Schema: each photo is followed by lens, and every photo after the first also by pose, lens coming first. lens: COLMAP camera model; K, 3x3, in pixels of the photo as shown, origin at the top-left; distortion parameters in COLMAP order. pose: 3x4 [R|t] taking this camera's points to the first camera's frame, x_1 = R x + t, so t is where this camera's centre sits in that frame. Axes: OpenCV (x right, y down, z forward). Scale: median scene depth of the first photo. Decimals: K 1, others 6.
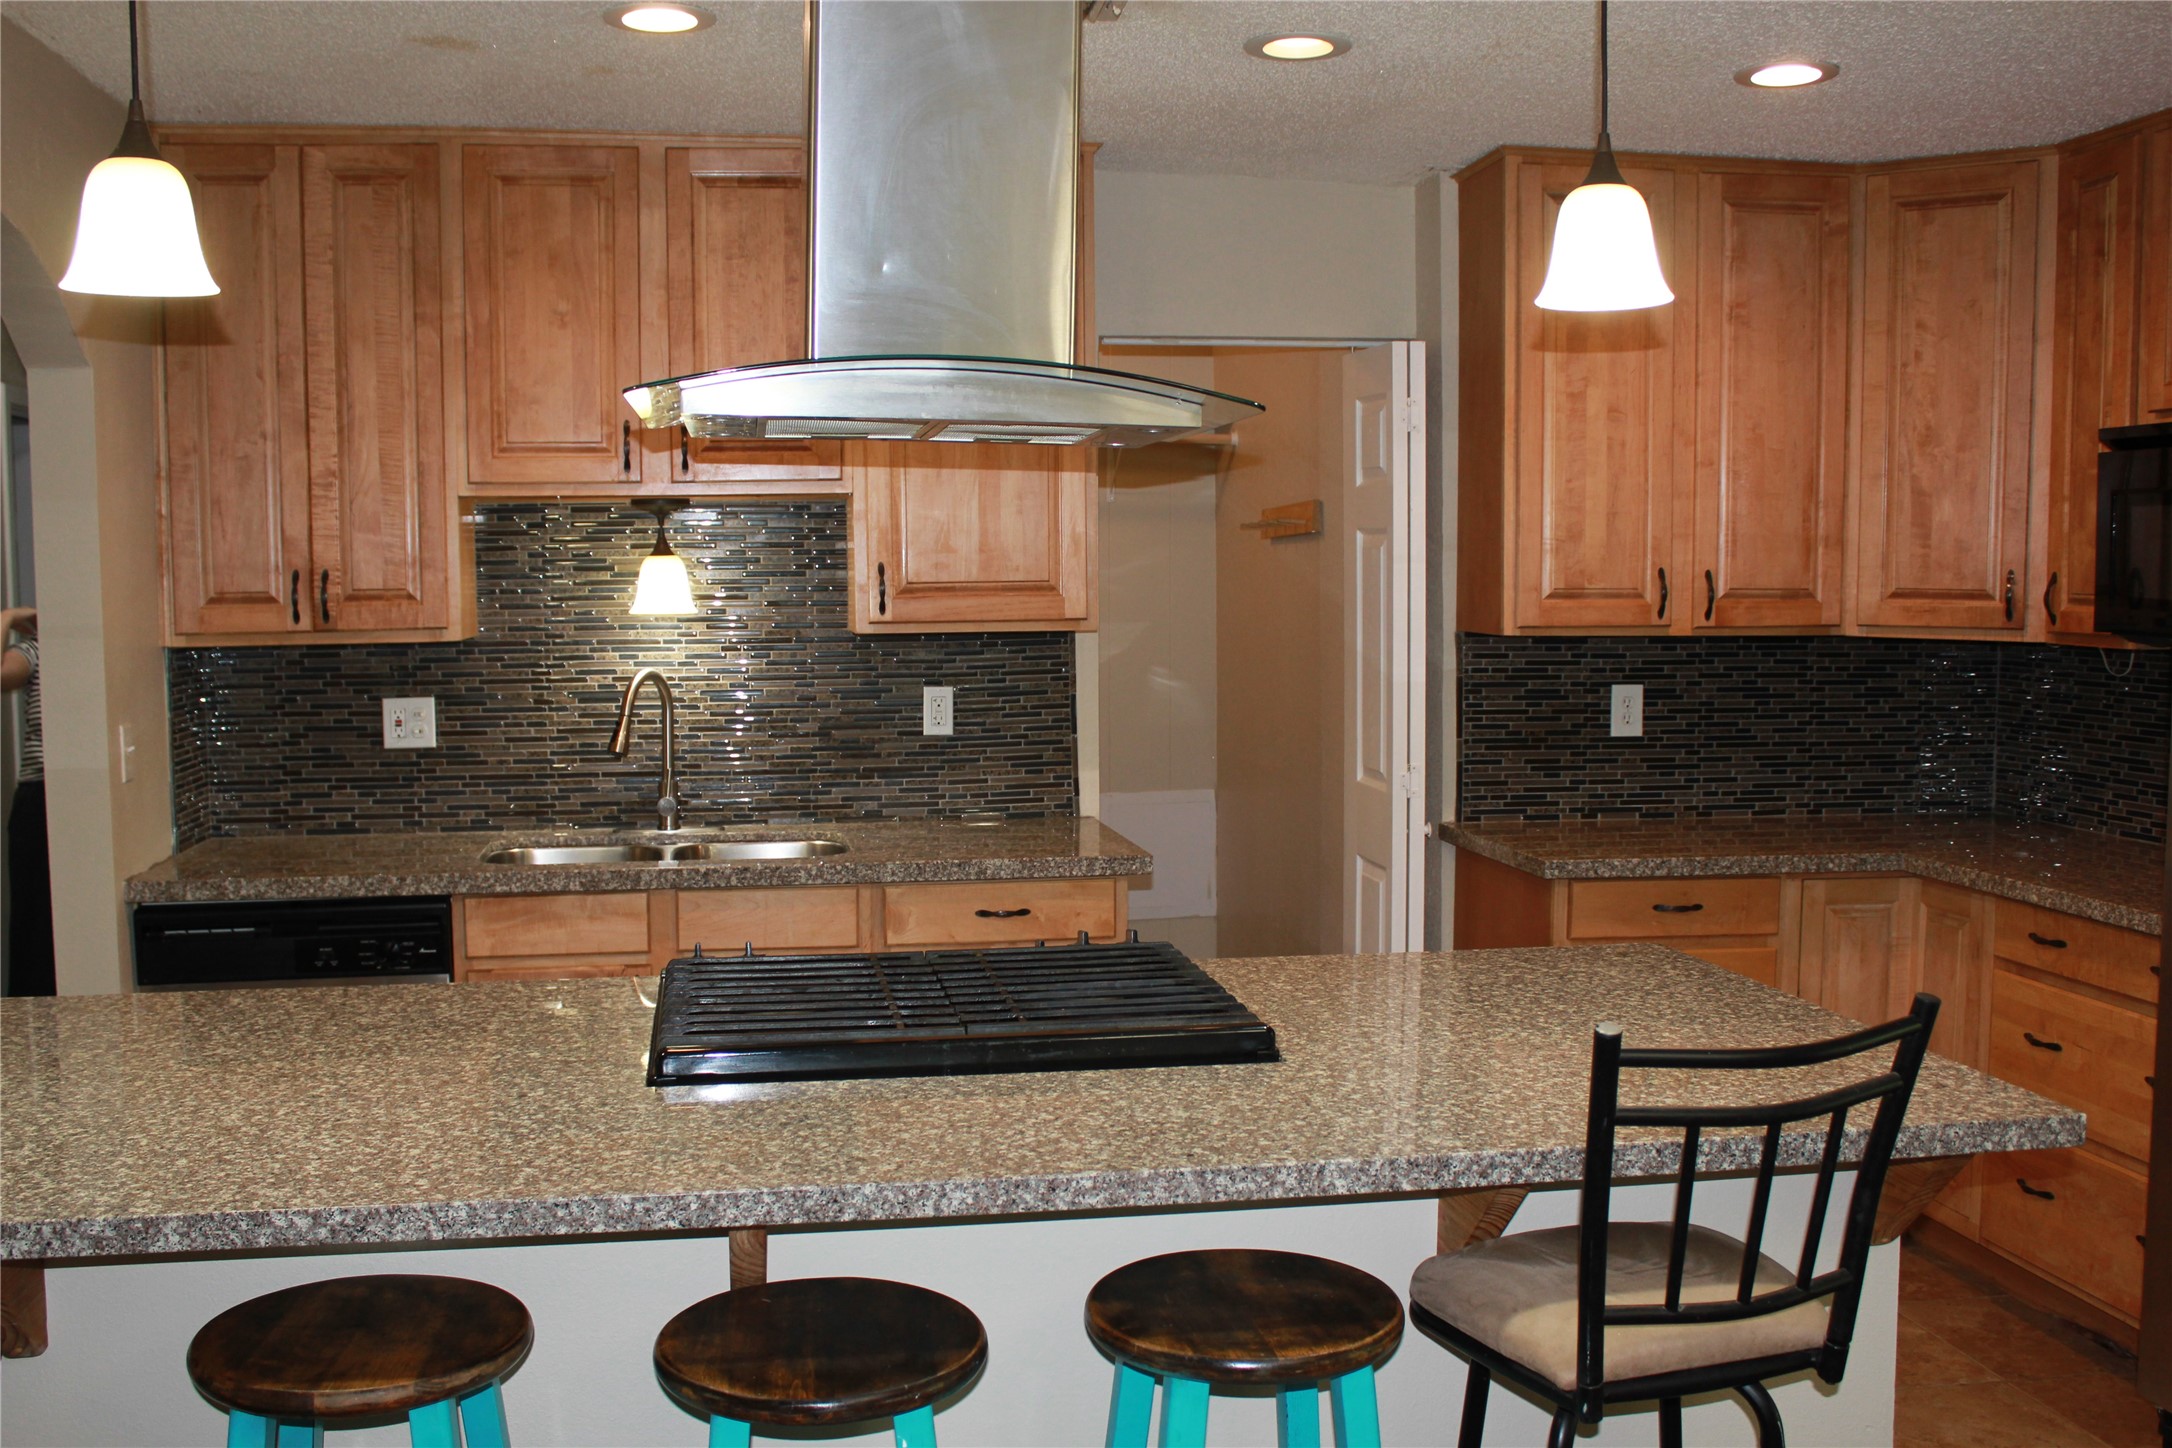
lens RADIAL K [[2016.6, 0, 1086.0], [0, 2016.6, 724.0], [0, 0, 1]] dist [-0.187229, 0.245559]
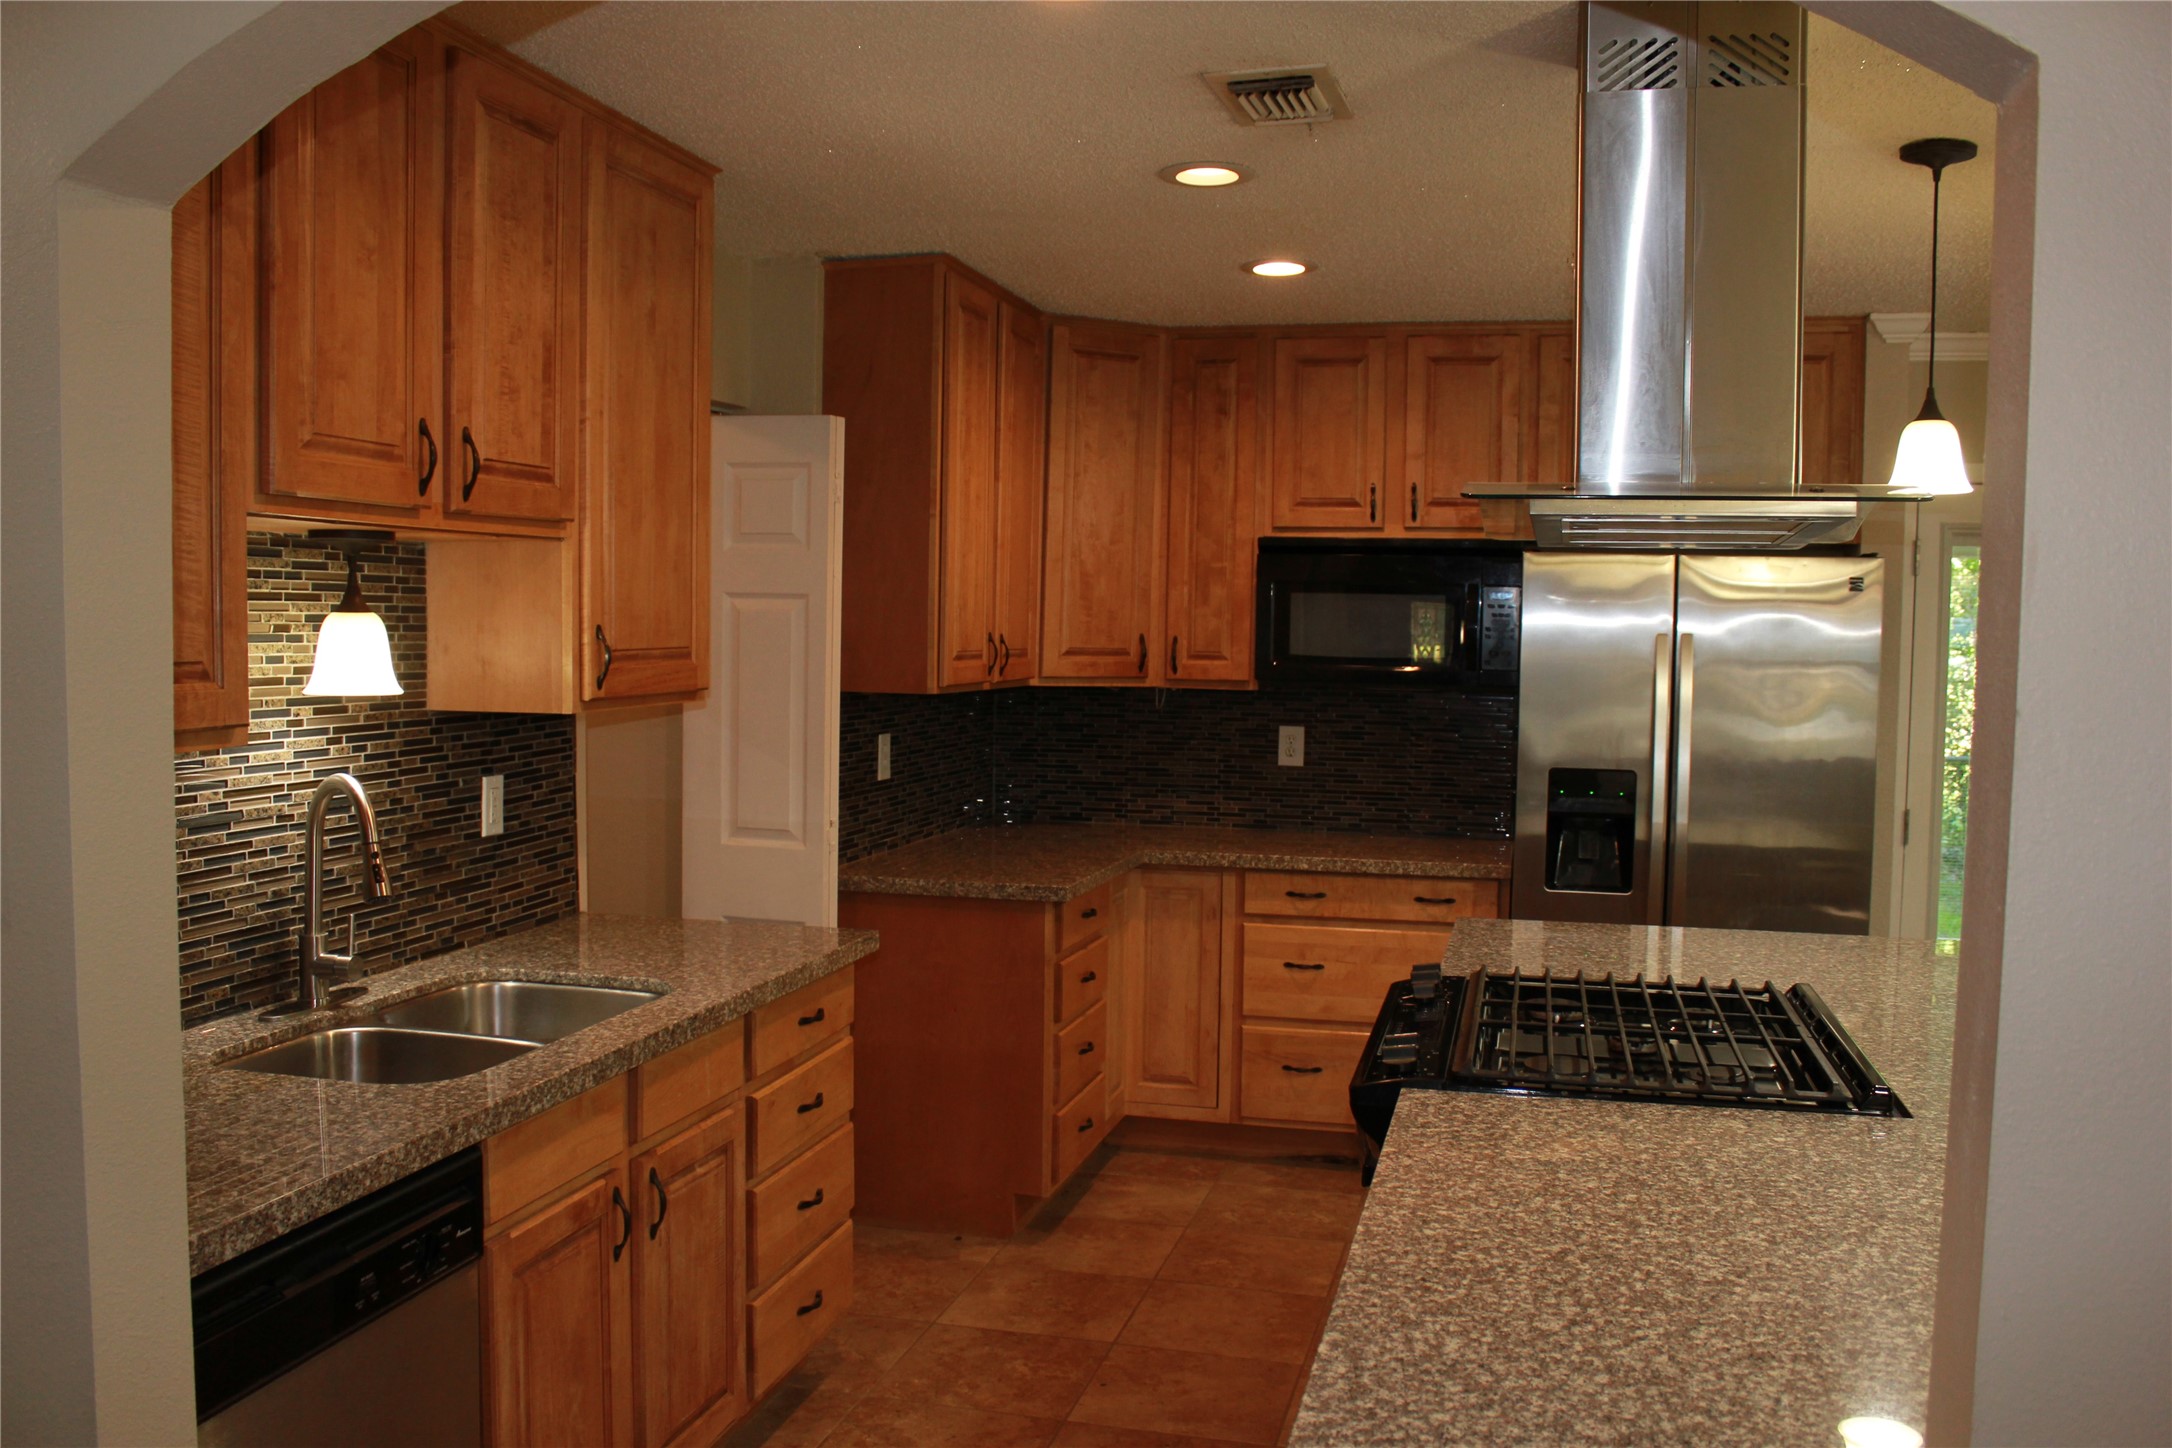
lens RADIAL K [[1822.5, 0, 1086.0], [0, 1822.5, 724.0], [0, 0, 1]] dist [-0.130598, 0.008221]
pose [[0.409911, -0.040849, 0.911210, -0.676122], [0.055944, 0.998242, 0.019584, -0.042653], [-0.910408, 0.042949, 0.411476, 0.509794]]
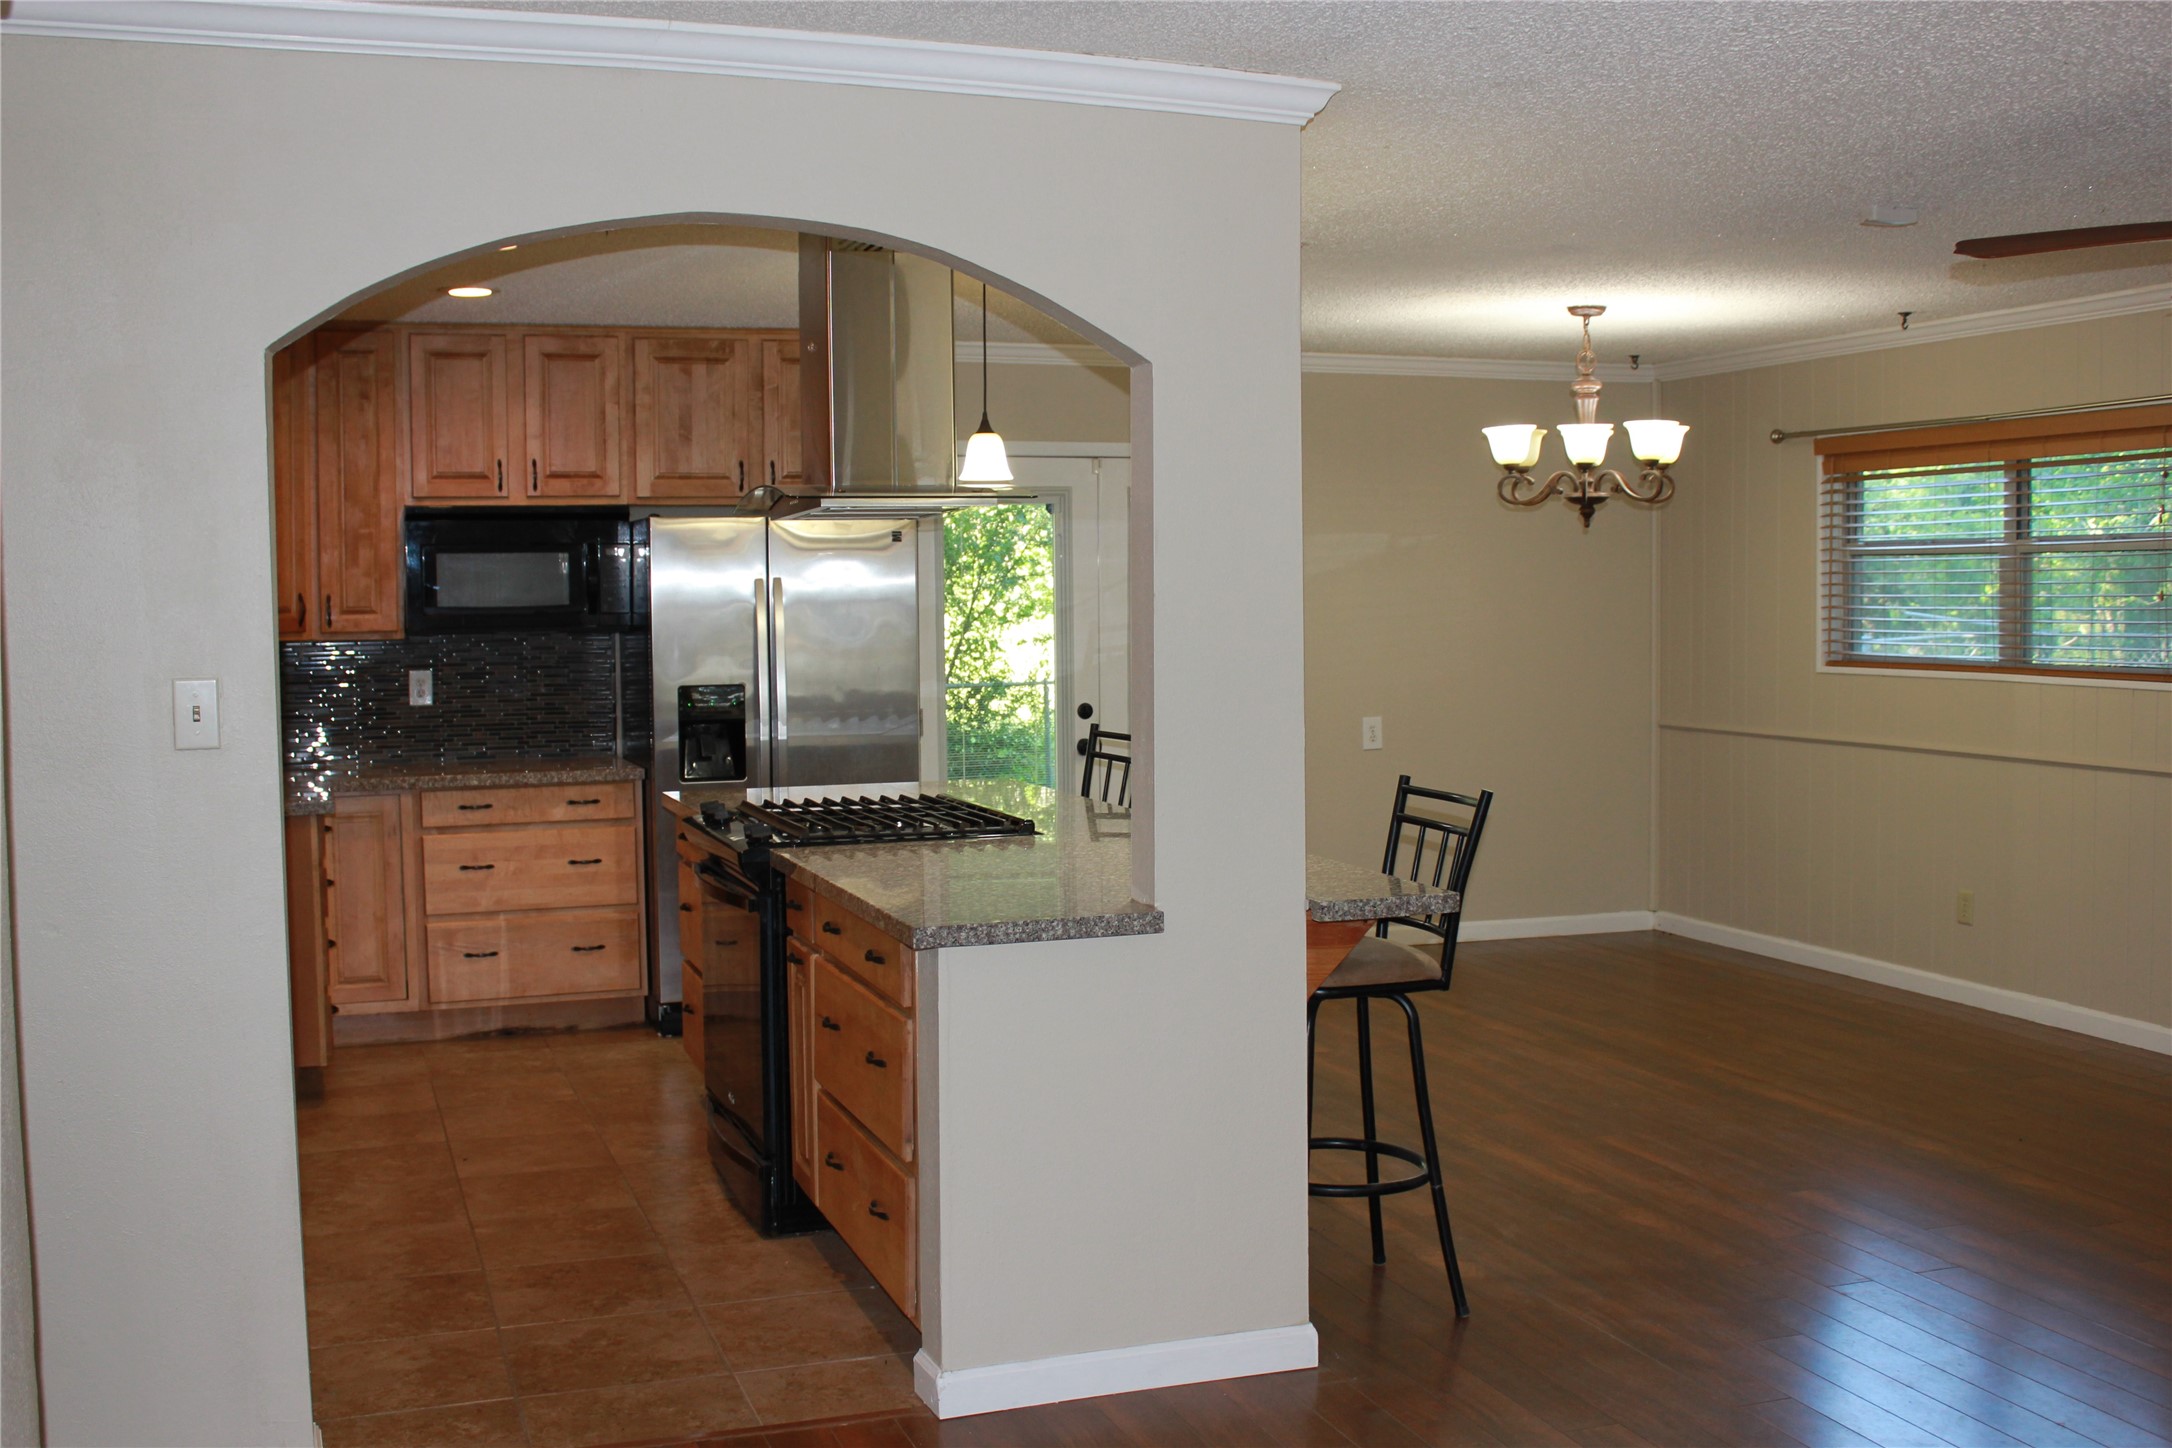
lens RADIAL K [[2199.0, 0, 1086.0], [0, 2199.0, 724.0], [0, 0, 1]] dist [-0.131237, 0.114540]
pose [[-0.163875, -0.060666, 0.984614, -1.261504], [0.088651, 0.993163, 0.075948, -0.050327], [-0.982490, 0.099733, -0.157377, 0.660950]]
